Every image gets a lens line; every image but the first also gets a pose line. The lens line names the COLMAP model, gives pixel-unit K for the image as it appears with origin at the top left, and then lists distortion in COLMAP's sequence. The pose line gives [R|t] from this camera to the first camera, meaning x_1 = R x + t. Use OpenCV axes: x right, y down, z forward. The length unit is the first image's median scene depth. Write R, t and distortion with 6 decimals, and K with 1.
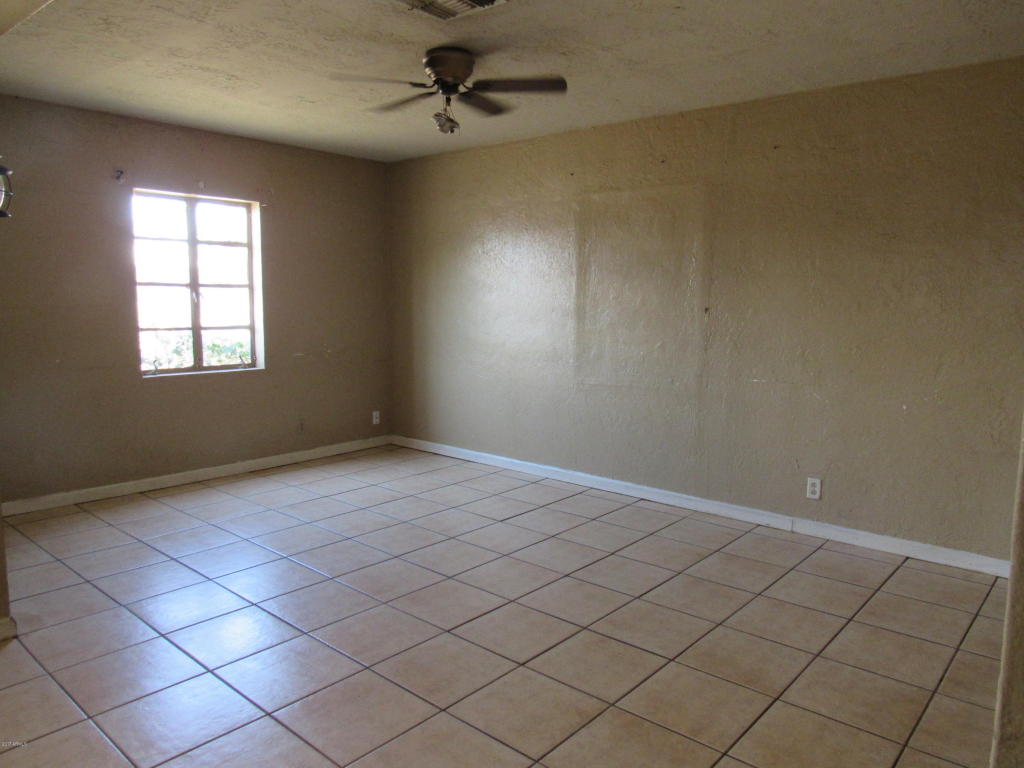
lens RADIAL K [[728.4, 0, 512.4], [0, 728.4, 391.4], [0, 0, 1]] dist [-0.024556, 0.006833]
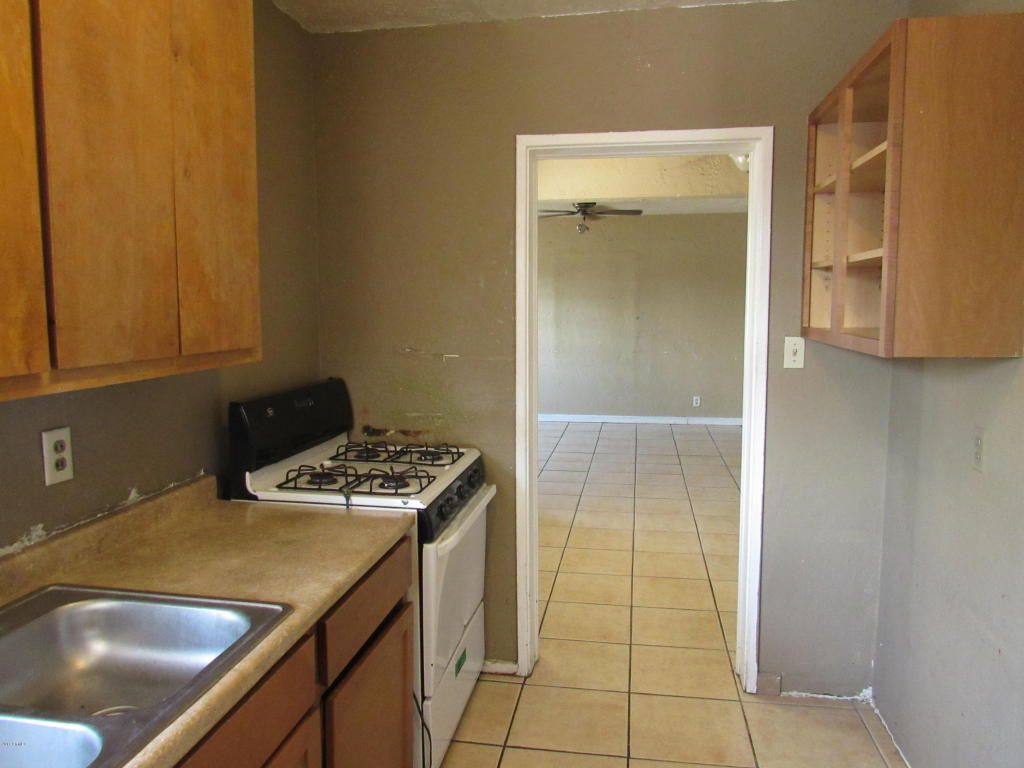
lens RADIAL K [[728.4, 0, 505.7], [0, 728.4, 385.1], [0, 0, 1]] dist [-0.024556, 0.006833]
pose [[0.859809, -0.074838, 0.505102, -1.034644], [0.085524, 0.996334, 0.002039, 0.032829], [-0.503403, 0.041445, 0.863057, -0.495922]]
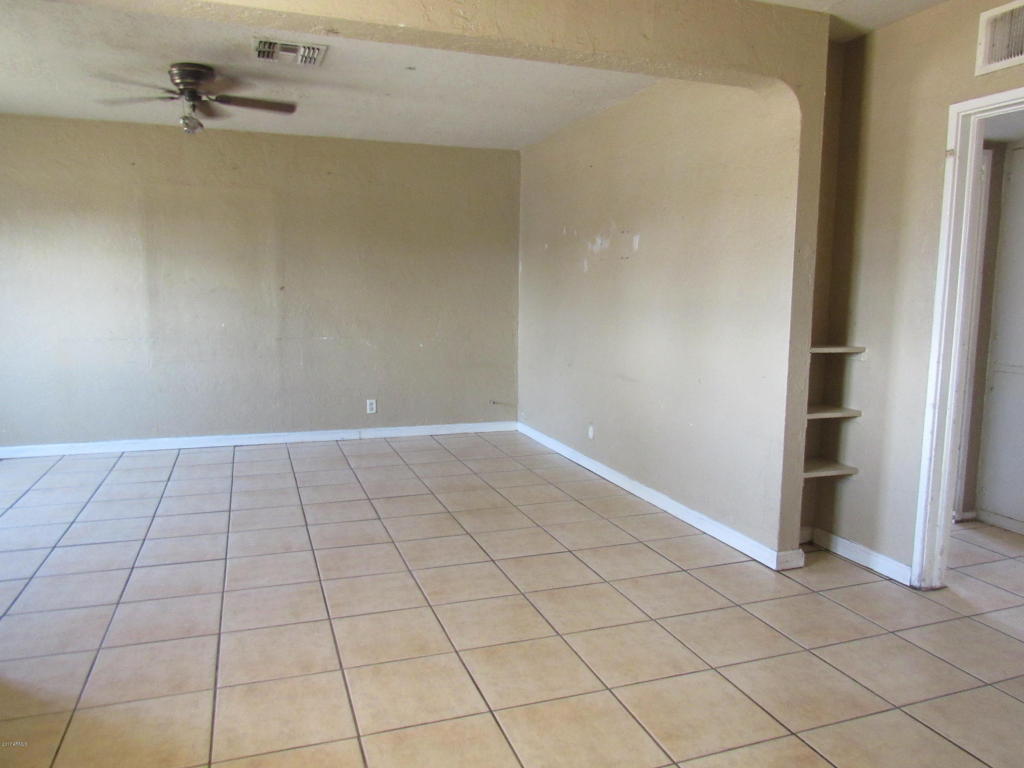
lens RADIAL K [[728.4, 0, 512.6], [0, 728.4, 390.2], [0, 0, 1]] dist [-0.024556, 0.006833]
pose [[0.487044, -0.122782, 0.864704, -0.688707], [0.108384, 0.990913, 0.079656, 0.011284], [-0.866626, 0.054924, 0.495926, -0.002605]]
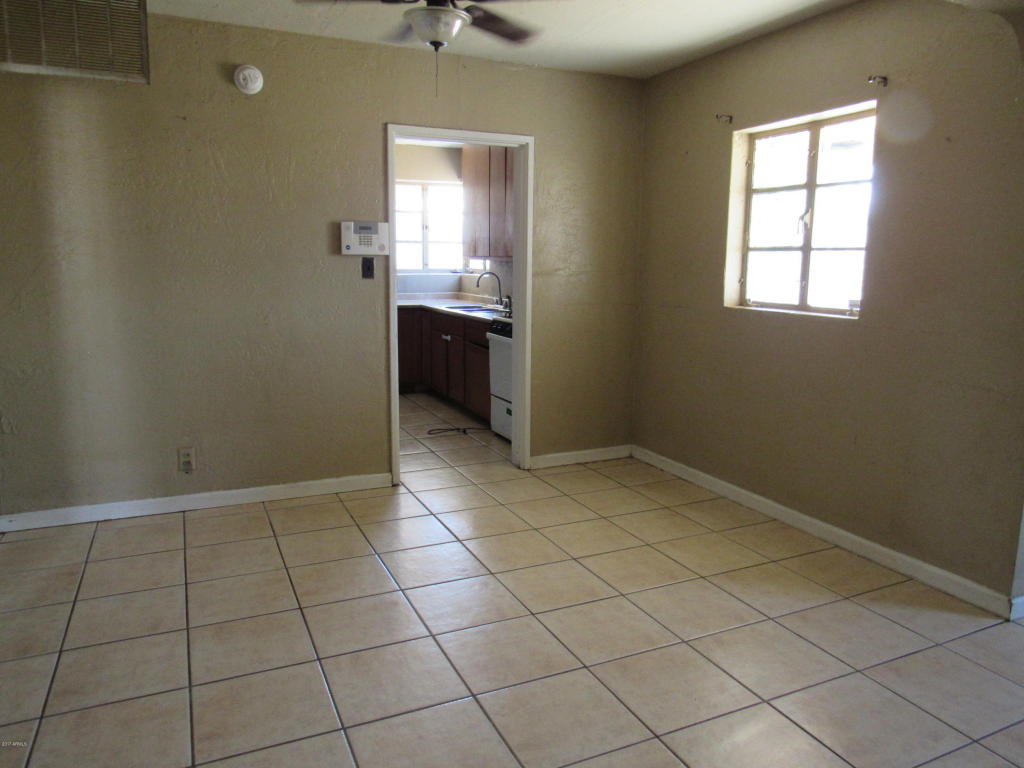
lens RADIAL K [[728.4, 0, 514.7], [0, 728.4, 370.6], [0, 0, 1]] dist [-0.024556, 0.006833]
pose [[-0.405759, 0.122099, -0.905788, 0.255807], [-0.134400, 0.972292, 0.191269, -0.049560], [0.904045, 0.199347, -0.378106, 0.451451]]
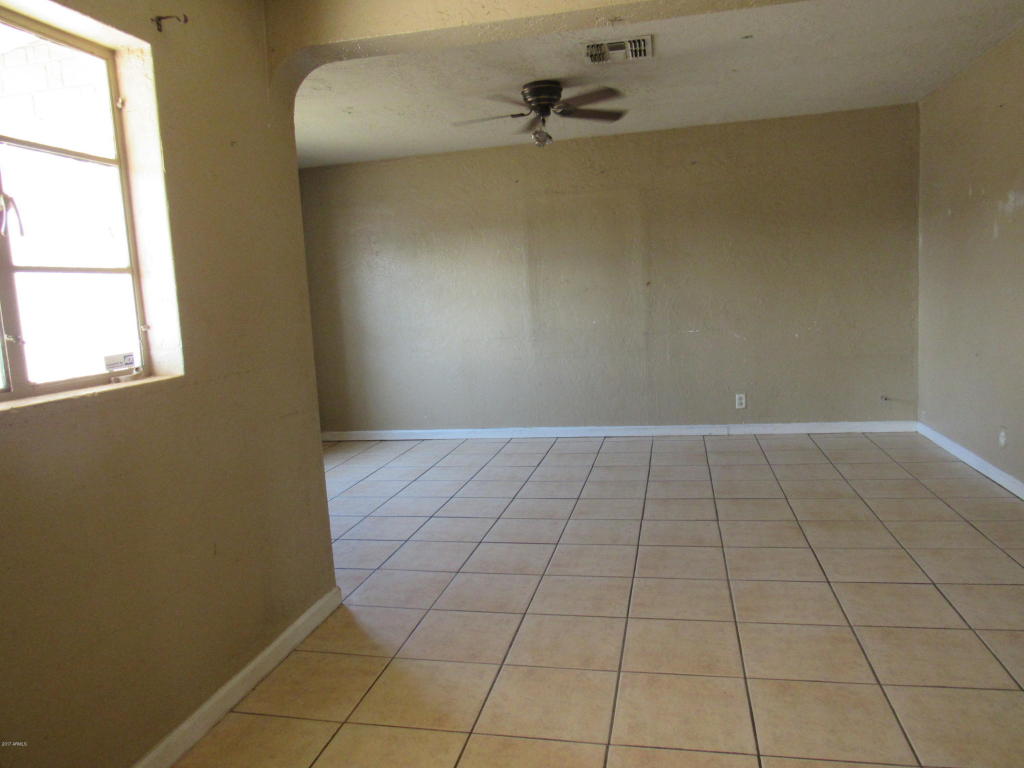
lens RADIAL K [[728.4, 0, 518.1], [0, 728.4, 386.8], [0, 0, 1]] dist [-0.024556, 0.006833]
pose [[0.873406, -0.123195, 0.471153, -0.594728], [0.131133, 0.991234, 0.016094, 0.023191], [-0.469006, 0.047727, 0.881905, -0.056262]]
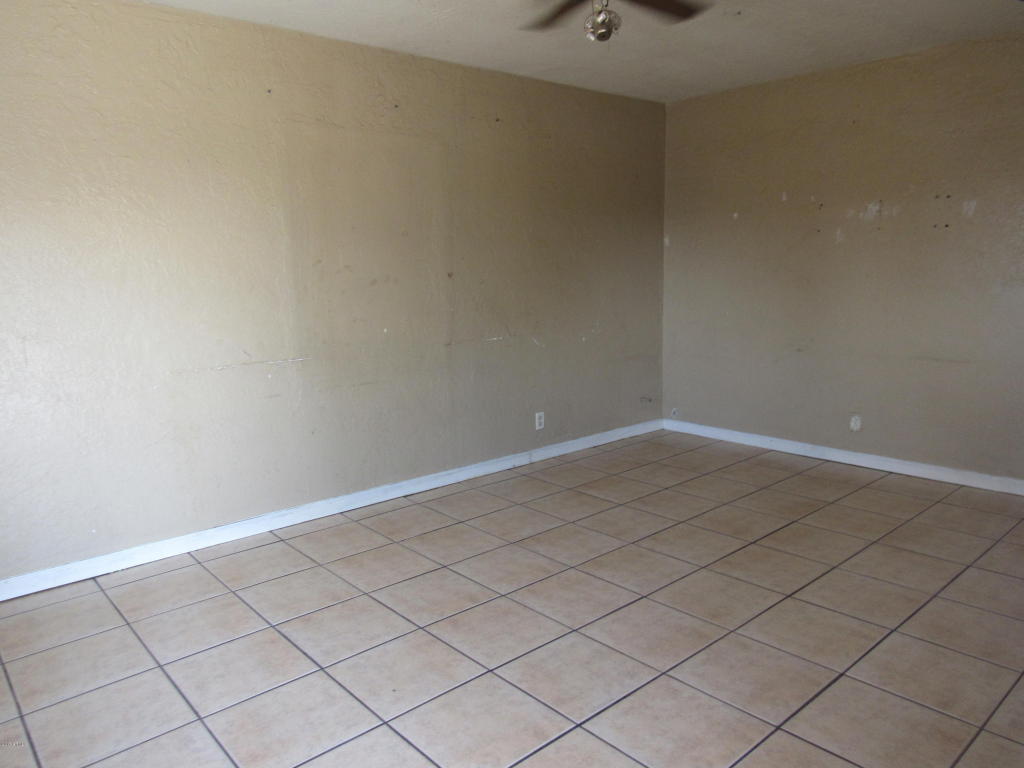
lens RADIAL K [[728.4, 0, 521.1], [0, 728.4, 385.9], [0, 0, 1]] dist [-0.024556, 0.006833]
pose [[0.127921, -0.173234, 0.976538, -0.692865], [0.157456, 0.975687, 0.152458, -0.101291], [-0.979206, 0.134259, 0.152087, 0.780588]]
